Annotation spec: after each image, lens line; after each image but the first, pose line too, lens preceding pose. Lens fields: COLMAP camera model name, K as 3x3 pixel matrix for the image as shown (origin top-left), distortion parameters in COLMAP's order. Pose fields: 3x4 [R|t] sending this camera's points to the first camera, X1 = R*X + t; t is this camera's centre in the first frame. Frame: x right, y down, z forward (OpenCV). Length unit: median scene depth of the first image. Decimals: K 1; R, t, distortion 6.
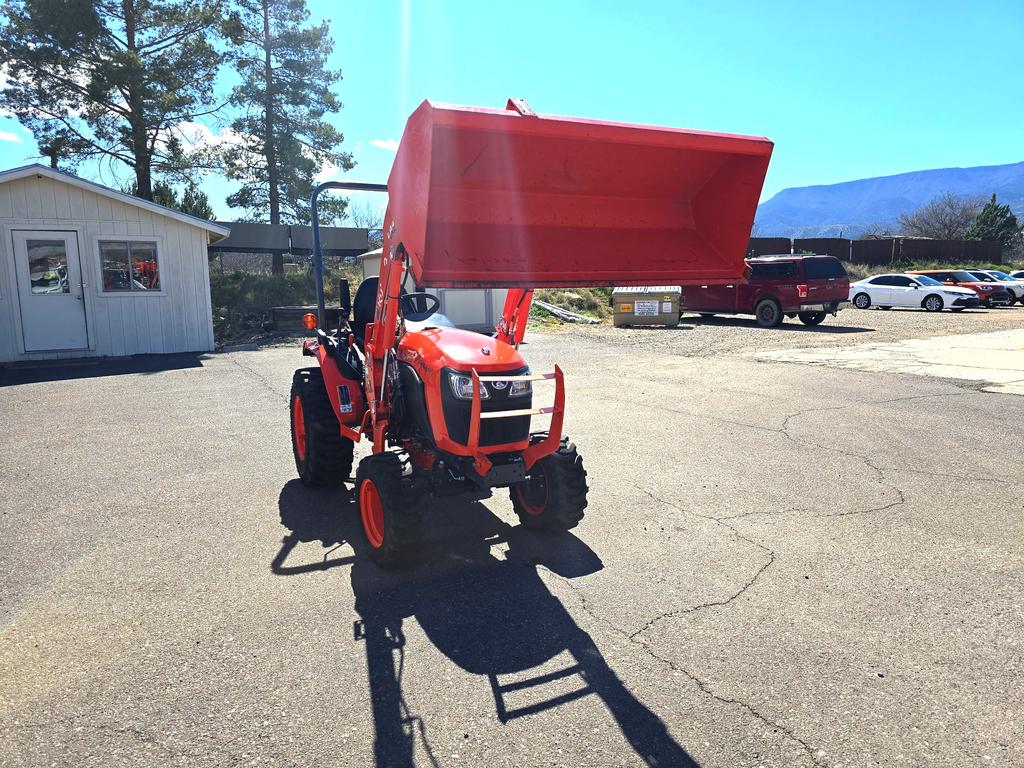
lens RADIAL K [[686.2, 0, 514.2], [0, 686.2, 381.8], [0, 0, 1]] dist [0.067807, -0.064349]
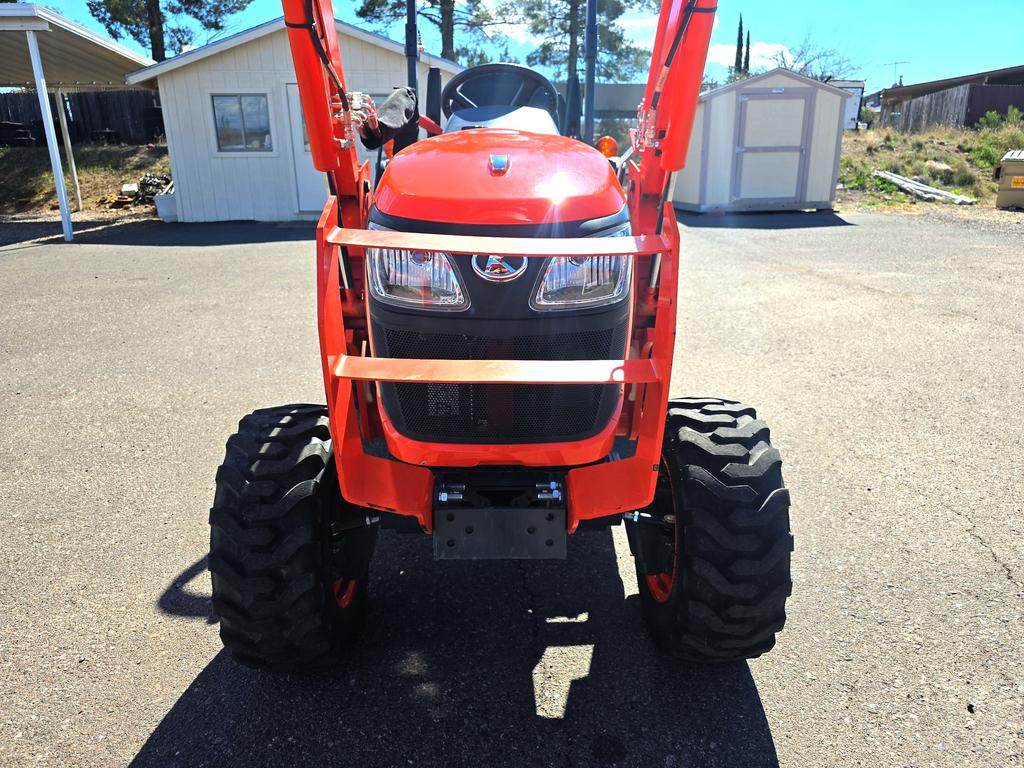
lens RADIAL K [[698.6, 0, 515.6], [0, 698.6, 378.1], [0, 0, 1]] dist [0.008112, -0.003372]
pose [[0.900849, 0.133290, -0.413165, 0.021864], [-0.066520, 0.982842, 0.172035, -0.000285], [0.429006, -0.127494, 0.894259, 0.123449]]
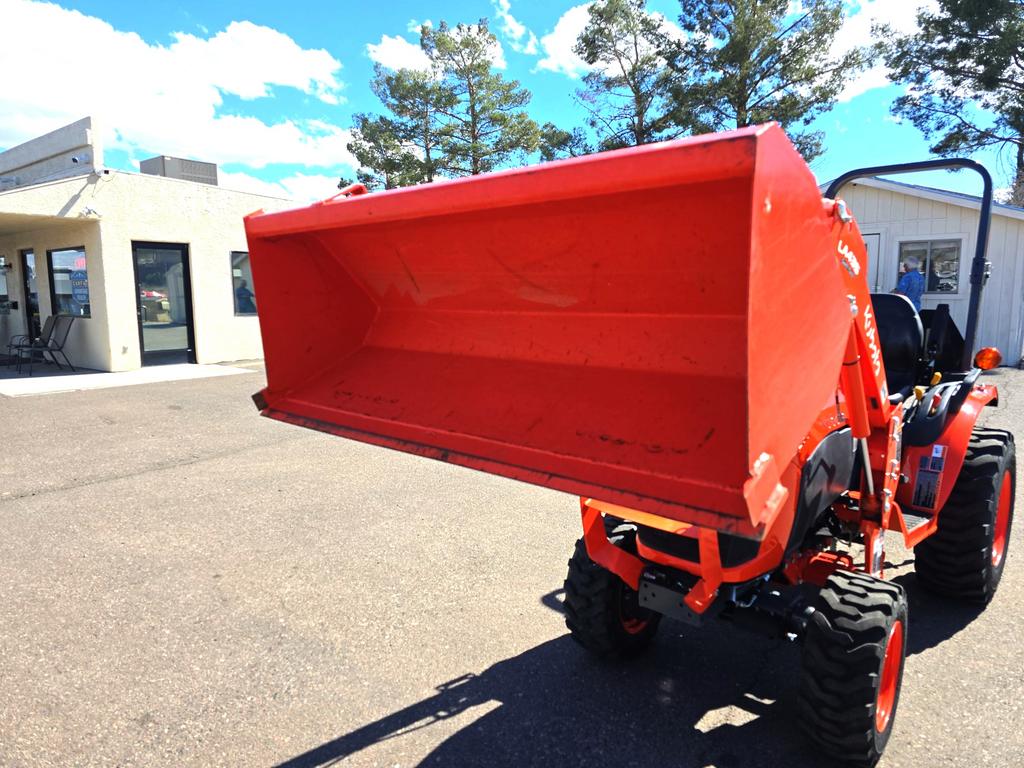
lens RADIAL K [[679.3, 0, 513.4], [0, 679.3, 380.2], [0, 0, 1]] dist [0.073826, -0.061188]
pose [[0.347752, 0.135059, -0.927808, 0.093376], [-0.127252, 0.987213, 0.096011, -0.022346], [0.928911, 0.084677, 0.360491, 0.103968]]
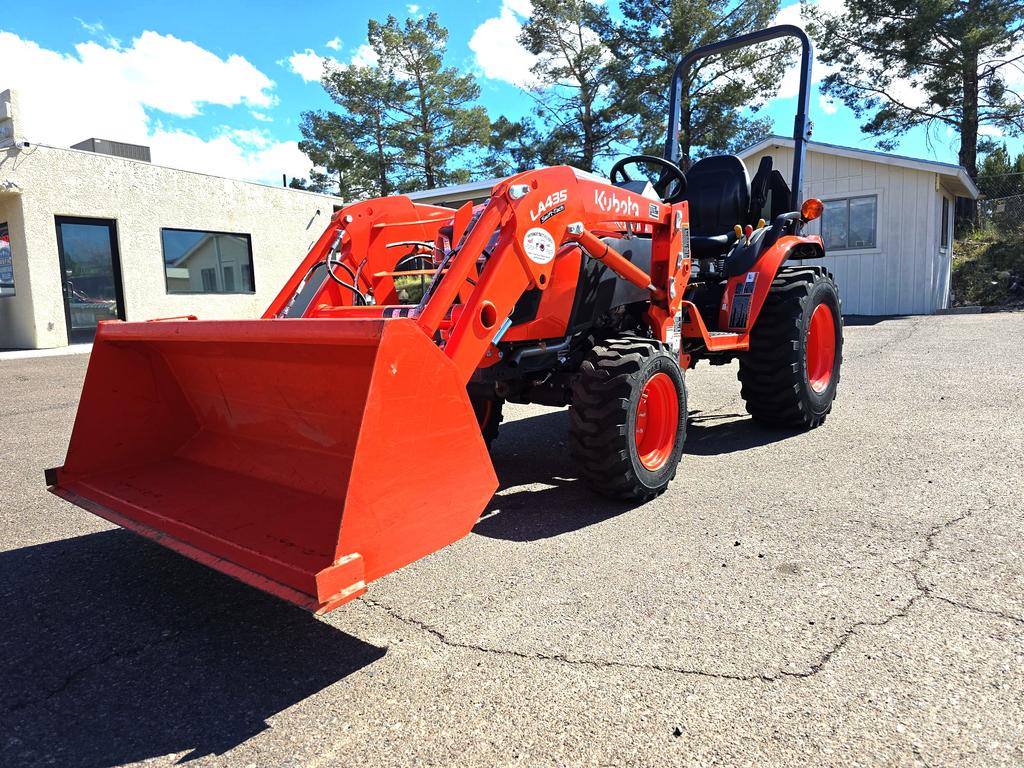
lens RADIAL K [[686.2, 0, 514.2], [0, 686.2, 381.8], [0, 0, 1]] dist [0.067807, -0.064349]
pose [[0.388351, 0.110020, -0.914920, 0.118757], [-0.098338, 0.992126, 0.077563, 0.015367], [0.916250, 0.059850, 0.396112, 0.134225]]
